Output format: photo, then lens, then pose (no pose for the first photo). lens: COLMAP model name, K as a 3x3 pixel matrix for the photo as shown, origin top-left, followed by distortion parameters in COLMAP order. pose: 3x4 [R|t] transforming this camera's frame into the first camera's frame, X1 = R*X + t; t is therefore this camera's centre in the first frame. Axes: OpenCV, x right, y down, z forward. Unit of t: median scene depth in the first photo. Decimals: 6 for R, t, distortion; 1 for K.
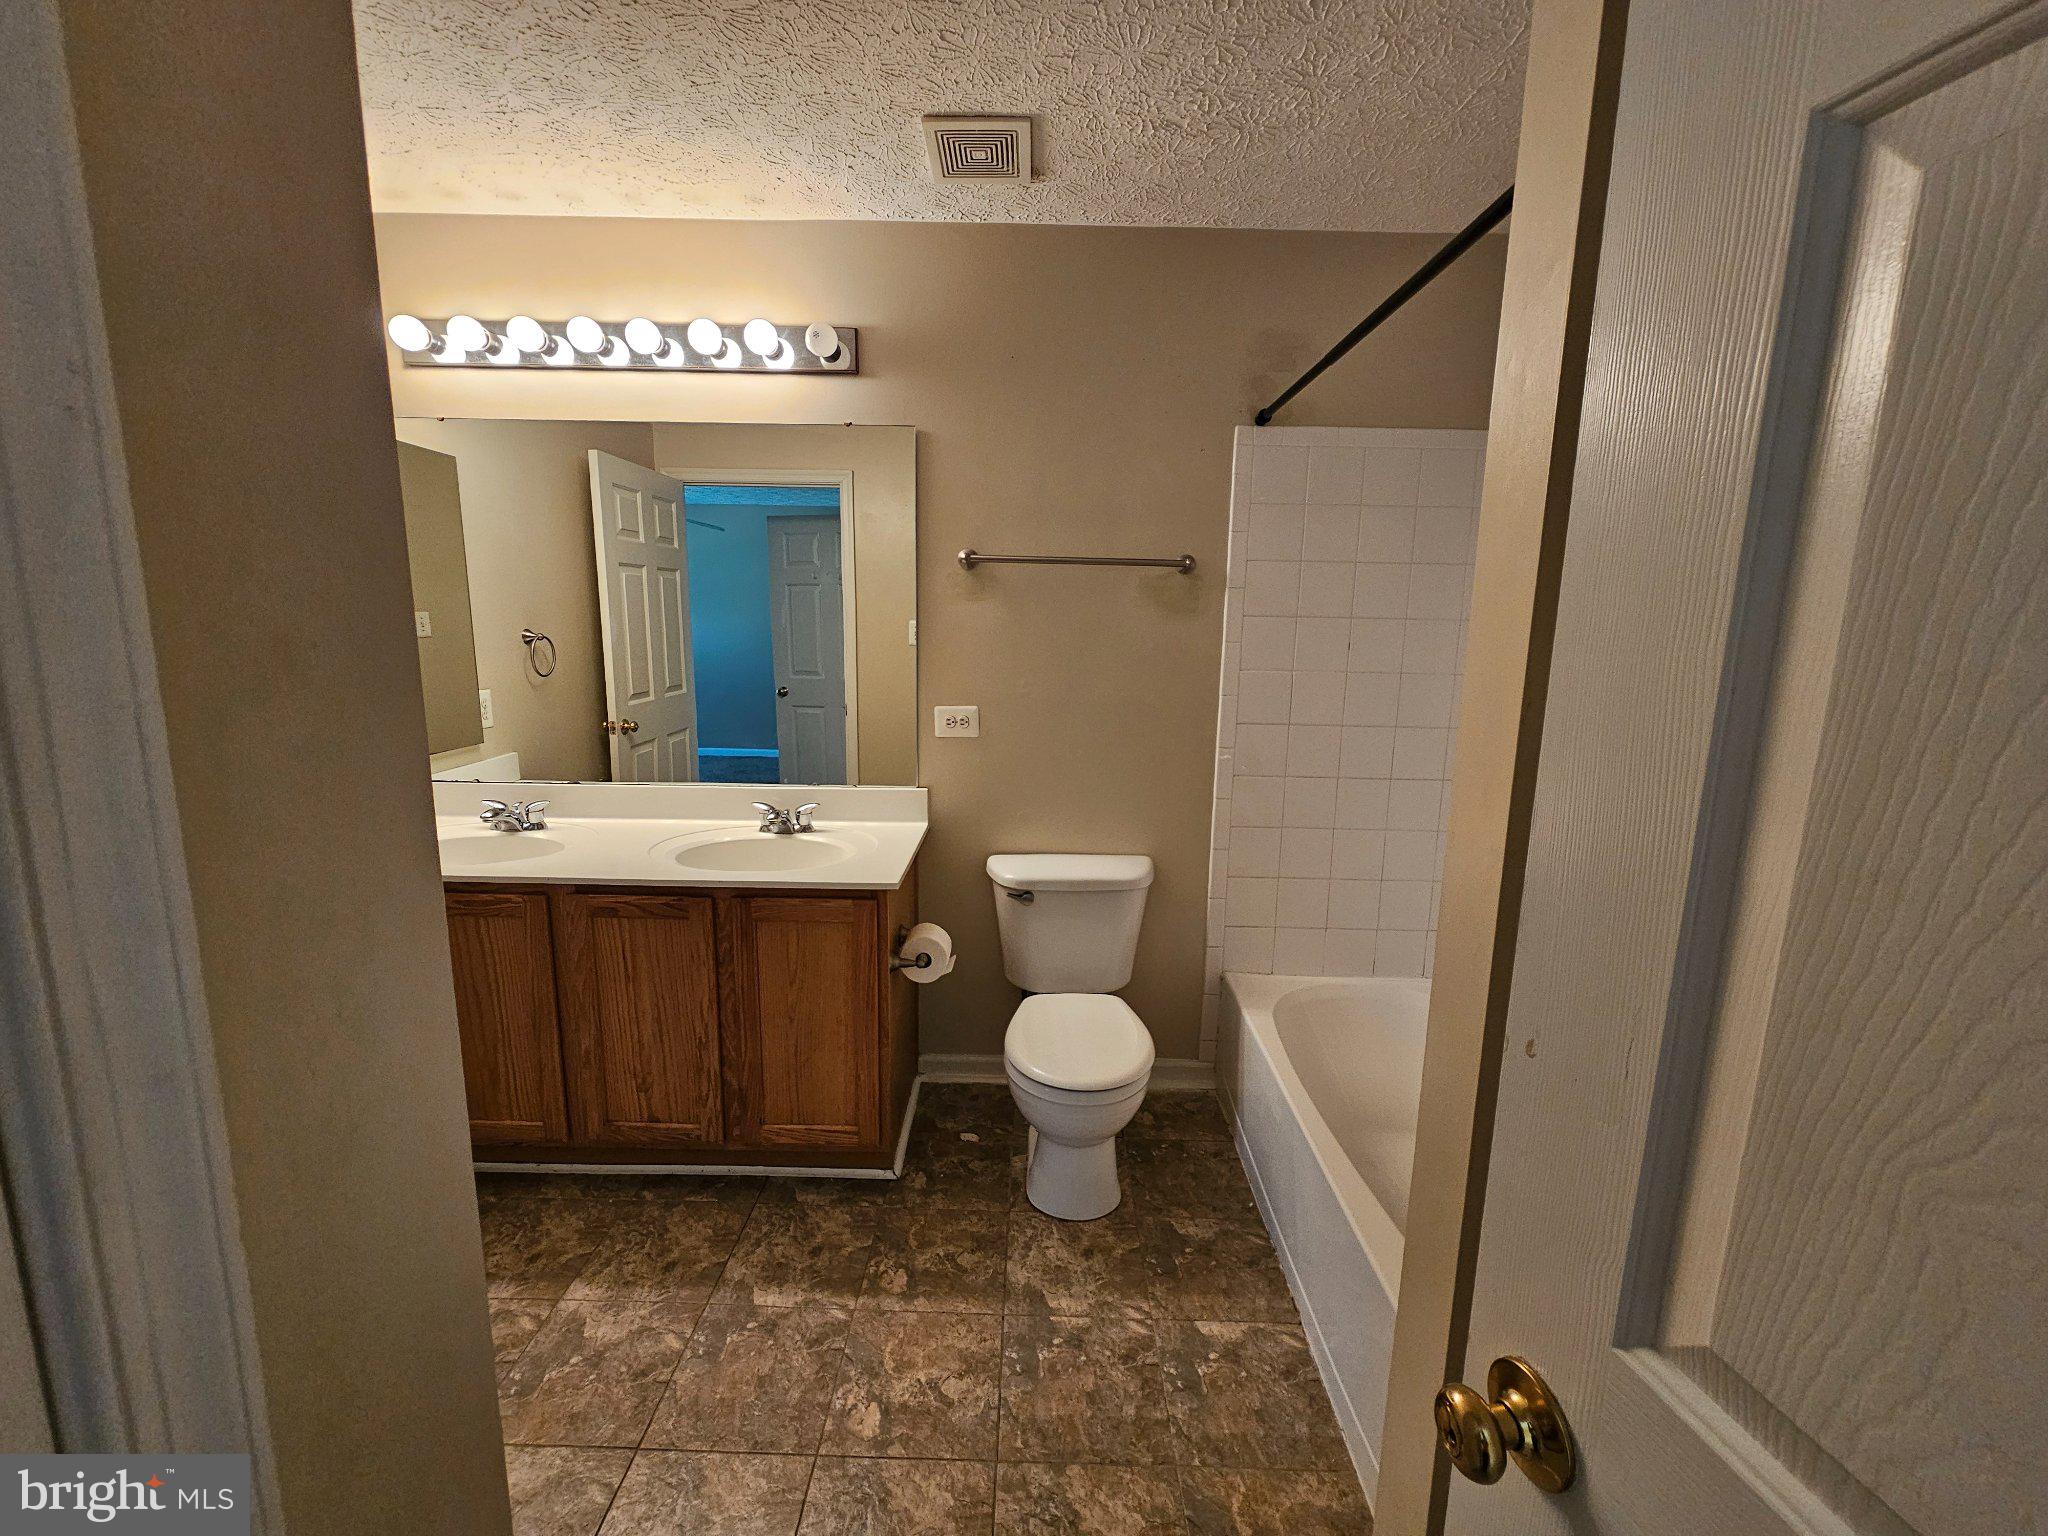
lens RADIAL K [[838.4, 0, 1027.5], [0, 838.4, 768.4], [0, 0, 1]] dist [0.001939, -0.000524]
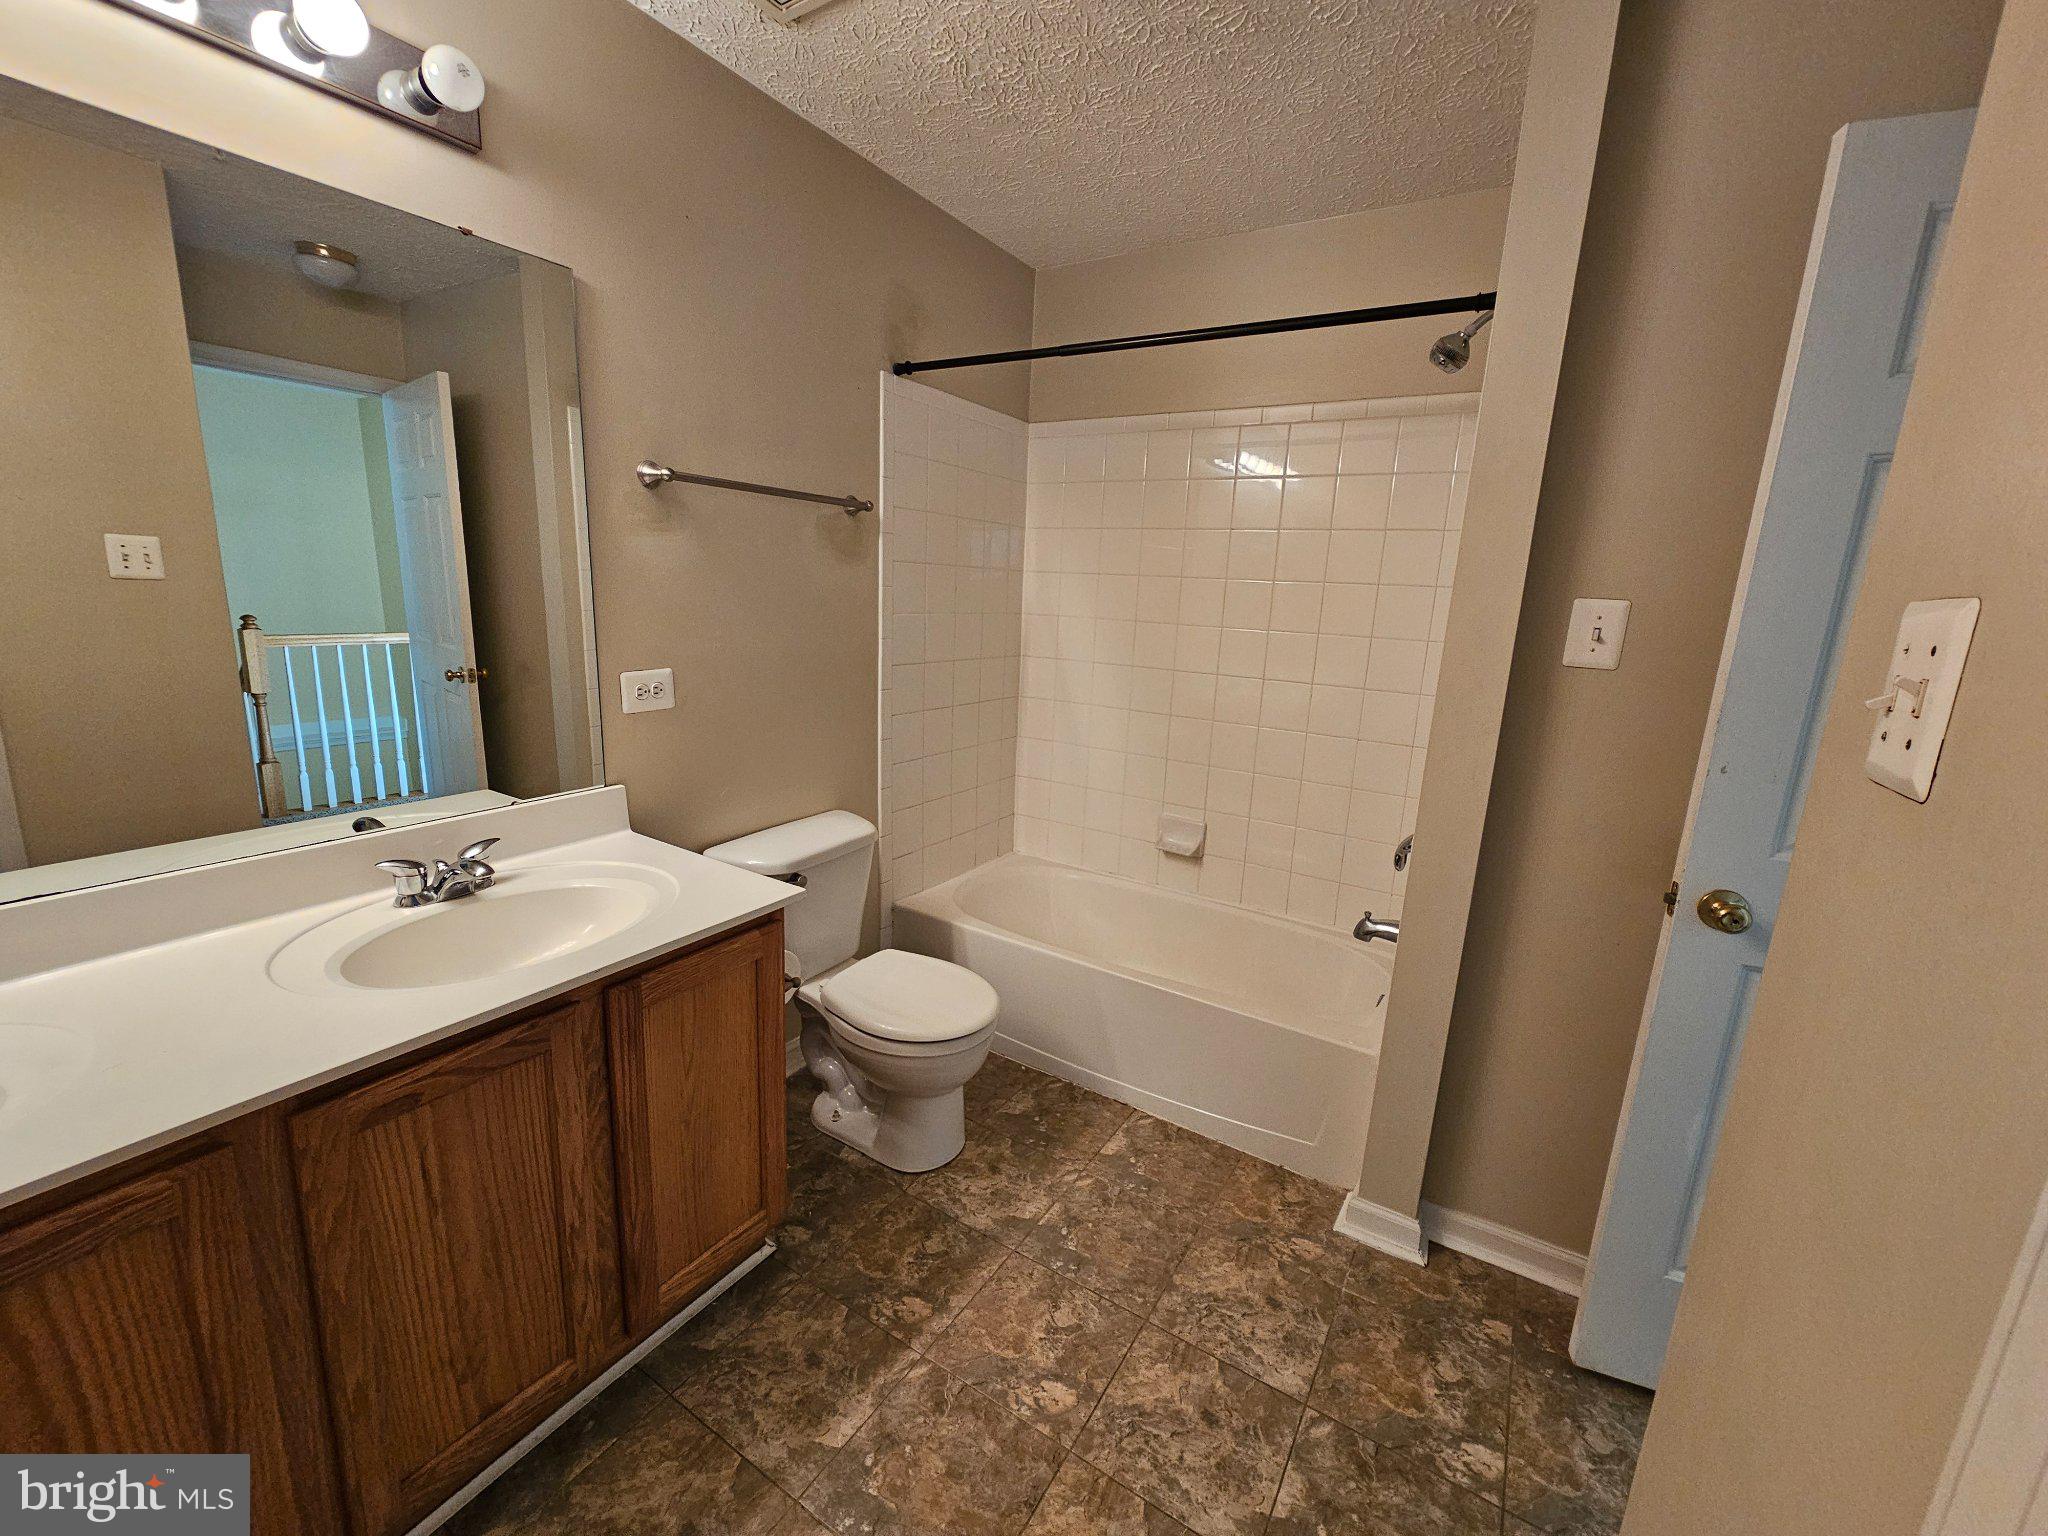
lens RADIAL K [[838.4, 0, 1027.5], [0, 838.4, 768.4], [0, 0, 1]] dist [0.001939, -0.000524]
pose [[0.522426, -0.177595, 0.833985, -0.759222], [0.109236, 0.983950, 0.141101, -0.077097], [-0.845659, 0.017387, 0.533441, 0.412848]]
